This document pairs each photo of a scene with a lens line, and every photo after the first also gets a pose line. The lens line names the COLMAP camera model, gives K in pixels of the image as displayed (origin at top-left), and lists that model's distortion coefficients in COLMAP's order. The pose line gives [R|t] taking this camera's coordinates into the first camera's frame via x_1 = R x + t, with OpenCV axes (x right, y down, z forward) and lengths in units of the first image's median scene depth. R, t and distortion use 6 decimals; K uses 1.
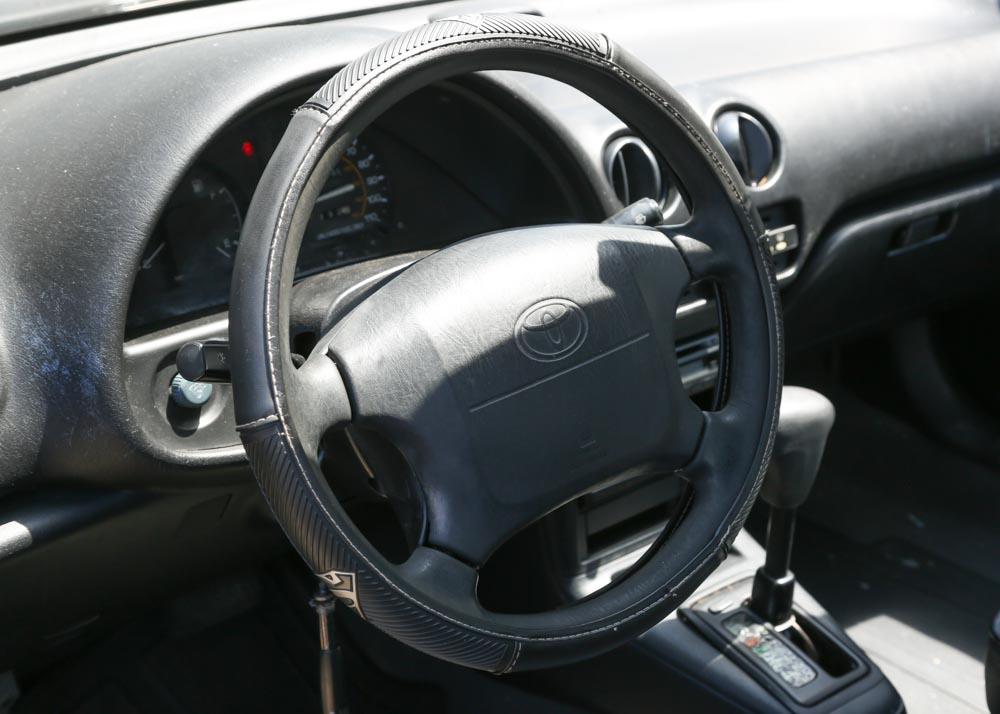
lens RADIAL K [[1580.6, 0, 500.0], [0, 1580.6, 357.0], [0, 0, 1]] dist [0.153660, 0.059831]
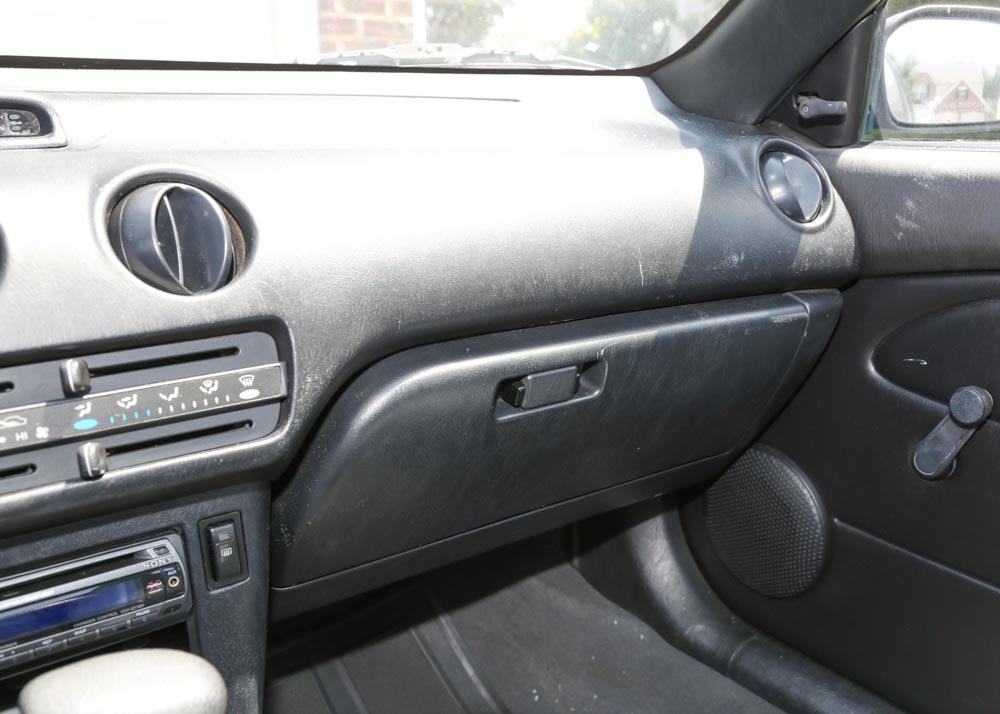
lens RADIAL K [[917.3, 0, 531.6], [0, 917.3, 357.1], [0, 0, 1]] dist [-0.087425, 0.078314]
pose [[0.999168, -0.010931, -0.039285, 0.303110], [0.003871, 0.984476, -0.175474, -0.022208], [0.040594, 0.175176, 0.983700, 0.663477]]
